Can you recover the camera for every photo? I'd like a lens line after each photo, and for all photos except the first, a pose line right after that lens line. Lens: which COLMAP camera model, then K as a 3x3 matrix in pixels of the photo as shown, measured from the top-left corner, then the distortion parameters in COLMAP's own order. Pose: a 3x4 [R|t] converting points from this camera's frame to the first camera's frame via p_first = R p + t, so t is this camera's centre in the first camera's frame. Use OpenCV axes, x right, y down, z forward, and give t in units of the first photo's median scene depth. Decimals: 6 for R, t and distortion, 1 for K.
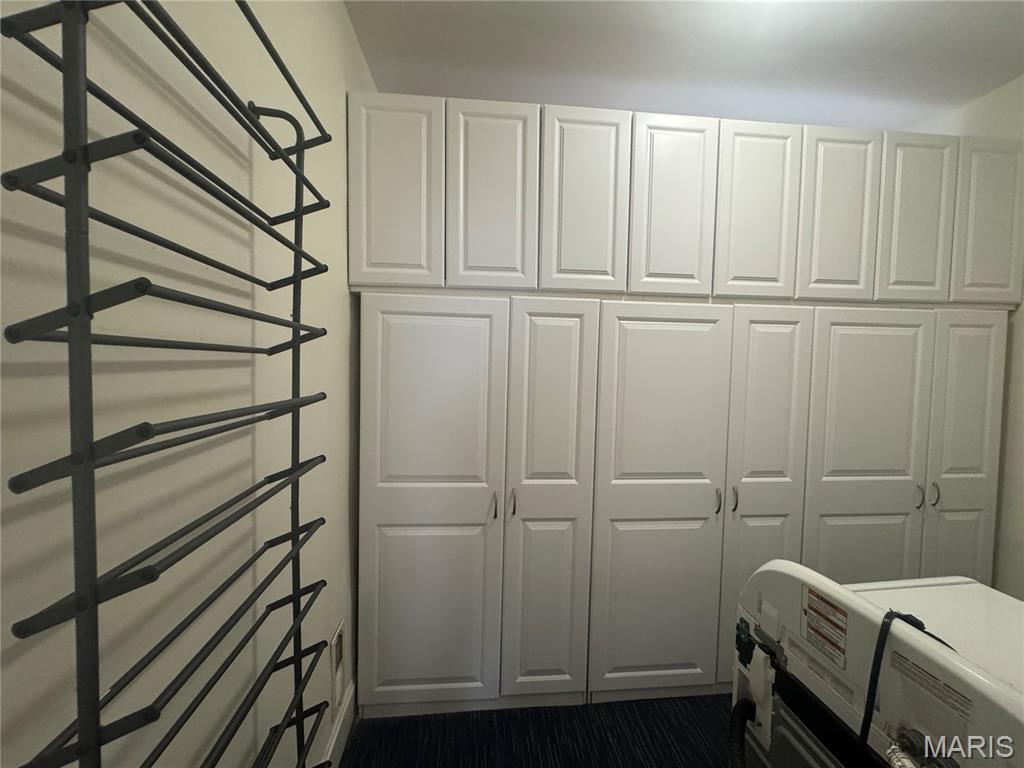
lens RADIAL K [[410.8, 0, 509.1], [0, 410.8, 384.2], [0, 0, 1]] dist [-0.006951, 0.000879]
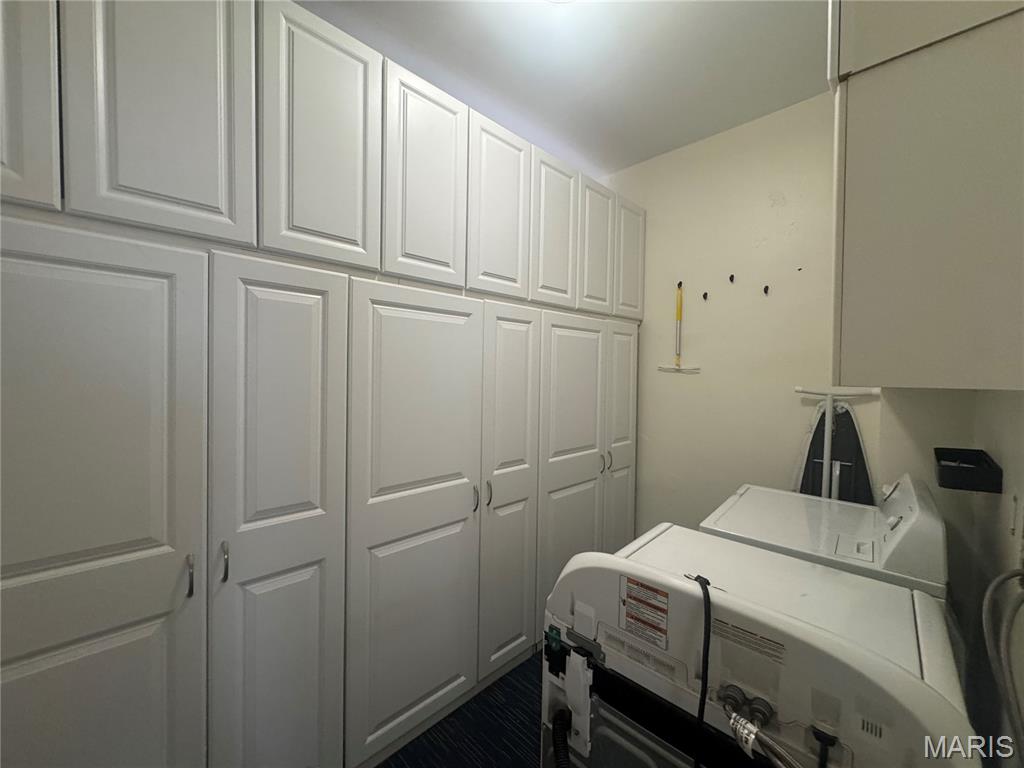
lens RADIAL K [[410.8, 0, 512.0], [0, 410.8, 383.8], [0, 0, 1]] dist [-0.006951, 0.000879]
pose [[0.768290, -0.024404, 0.639636, -0.046828], [0.028442, 0.999588, 0.003974, 0.009483], [-0.639469, 0.015140, 0.768668, 0.190560]]
